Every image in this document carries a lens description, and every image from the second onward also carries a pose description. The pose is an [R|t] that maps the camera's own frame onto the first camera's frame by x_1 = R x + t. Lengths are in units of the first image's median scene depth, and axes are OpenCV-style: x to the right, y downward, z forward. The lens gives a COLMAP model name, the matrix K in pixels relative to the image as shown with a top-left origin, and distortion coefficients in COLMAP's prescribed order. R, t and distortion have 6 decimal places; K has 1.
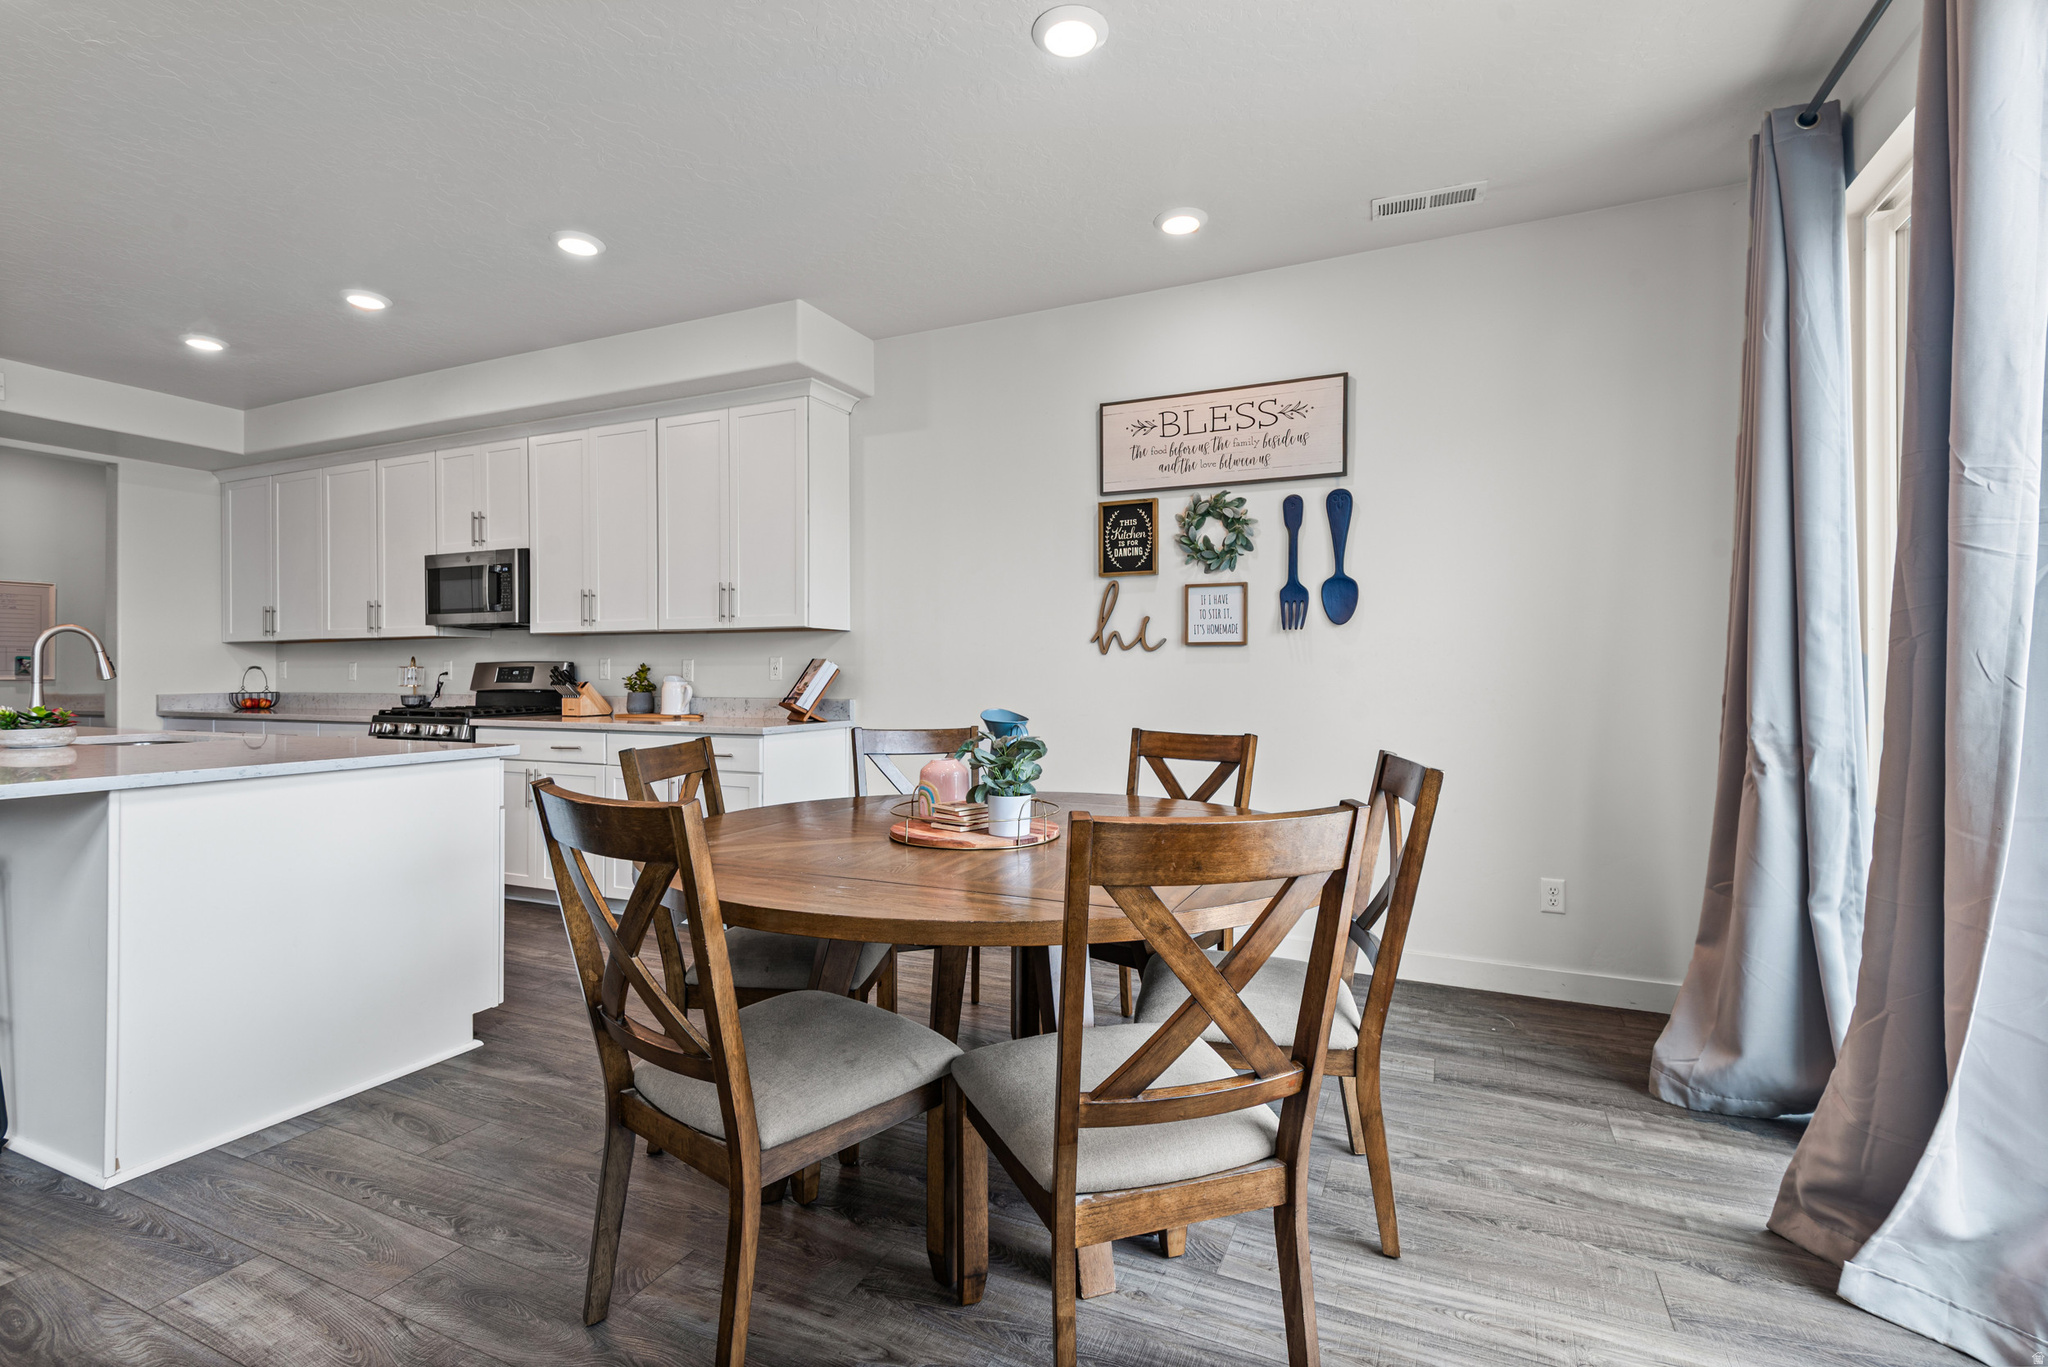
lens RADIAL K [[953.3, 0, 1061.2], [0, 953.3, 661.7], [0, 0, 1]] dist [0.058671, -0.031164]
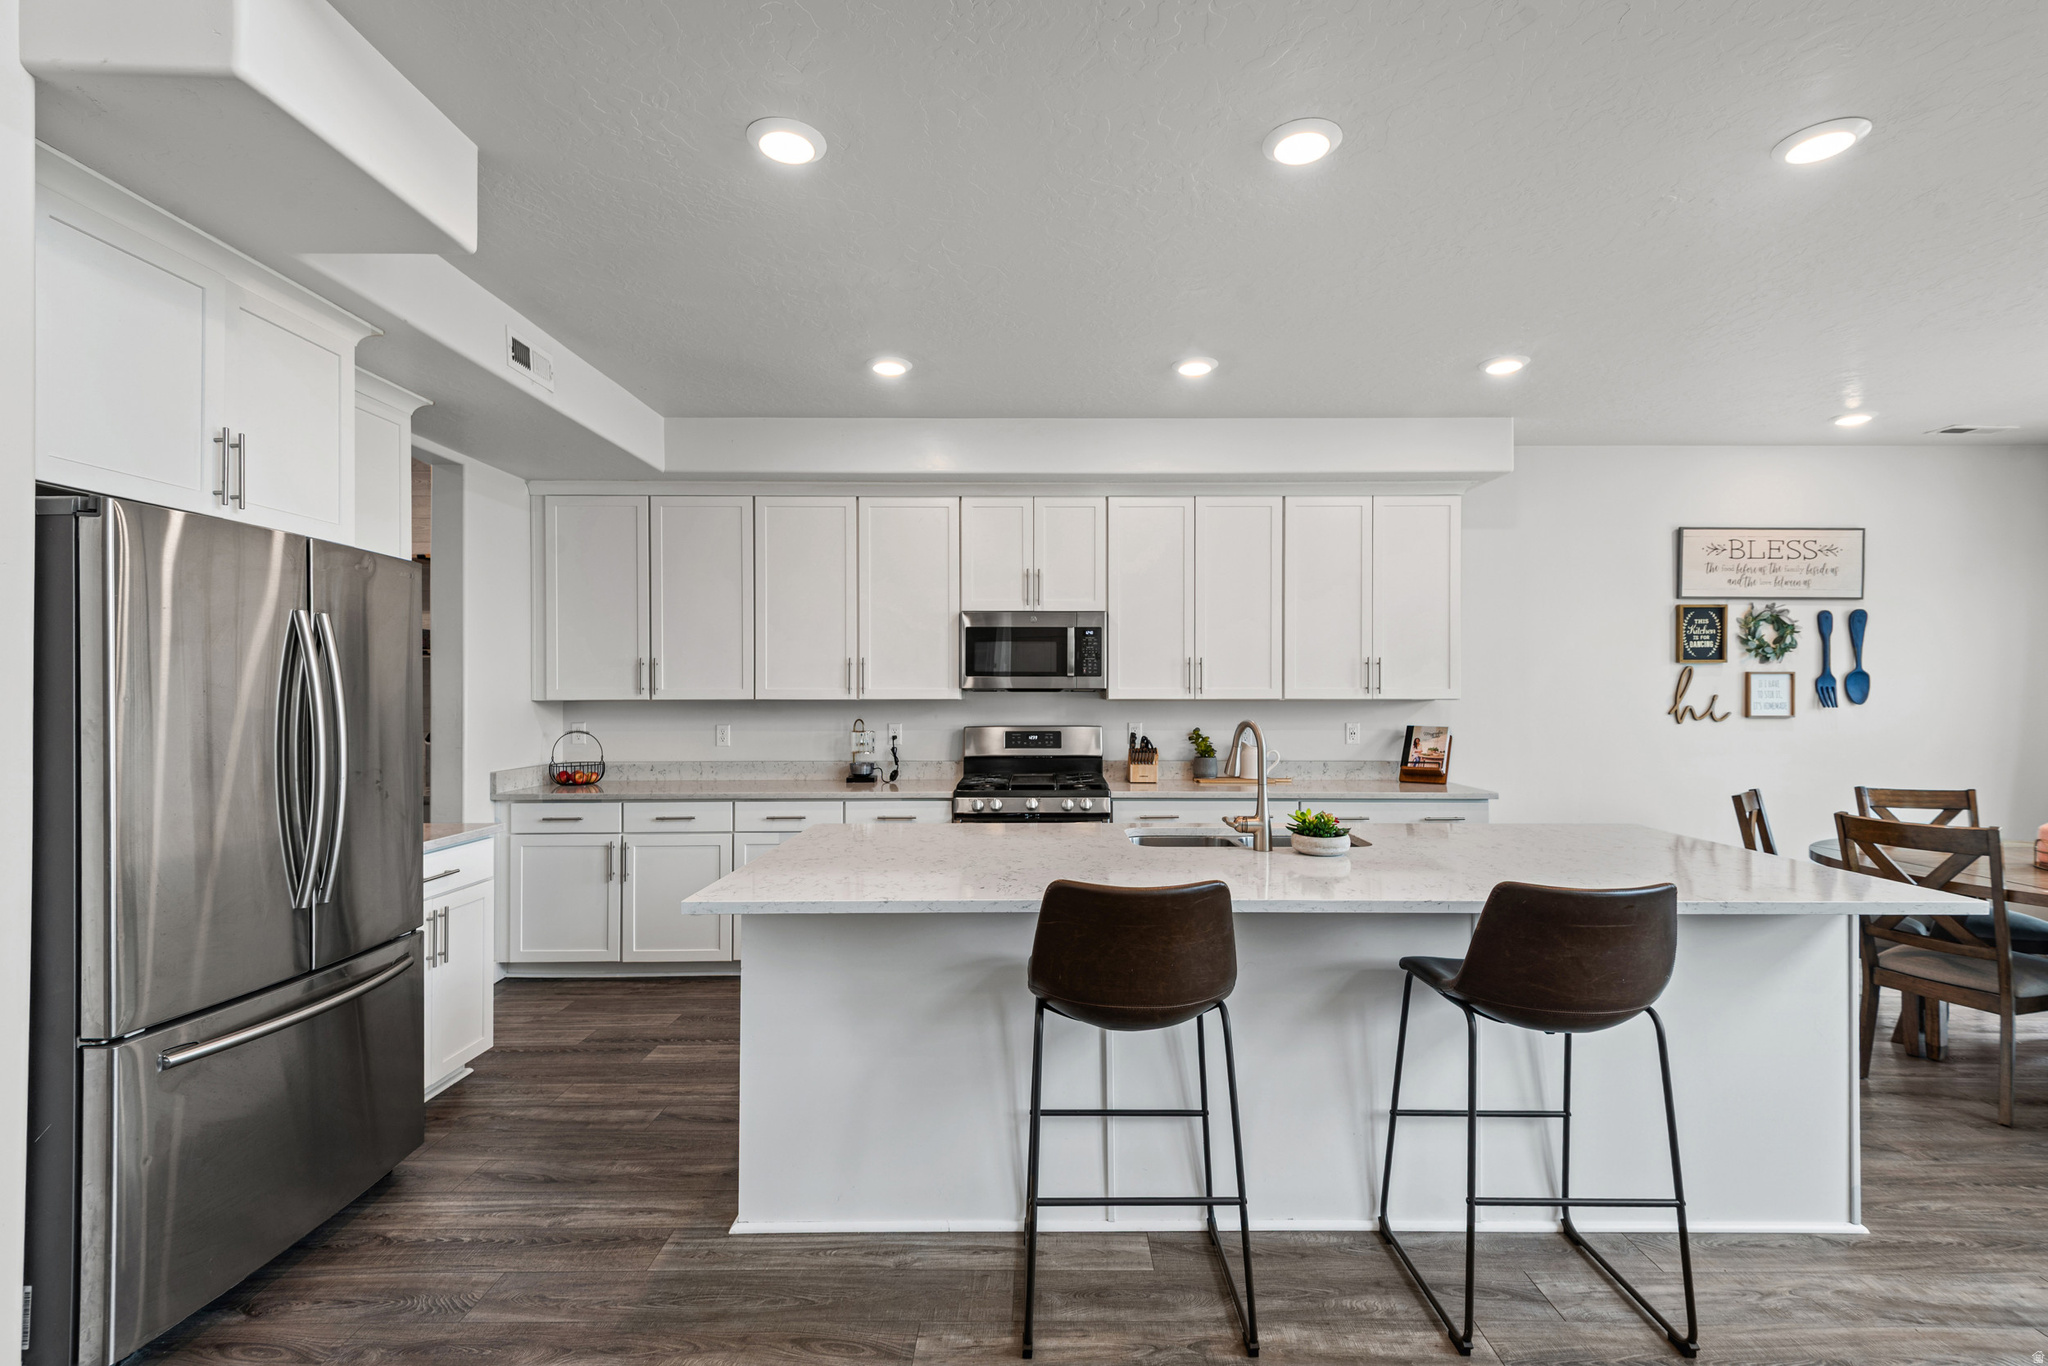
lens RADIAL K [[933.8, 0, 1054.3], [0, 933.8, 690.1], [0, 0, 1]] dist [0.002901, 0.000061]
pose [[0.904275, 0.001843, 0.426947, -1.216584], [-0.007252, 0.999913, 0.011044, -0.058962], [-0.426889, -0.013083, 0.904209, 0.224066]]
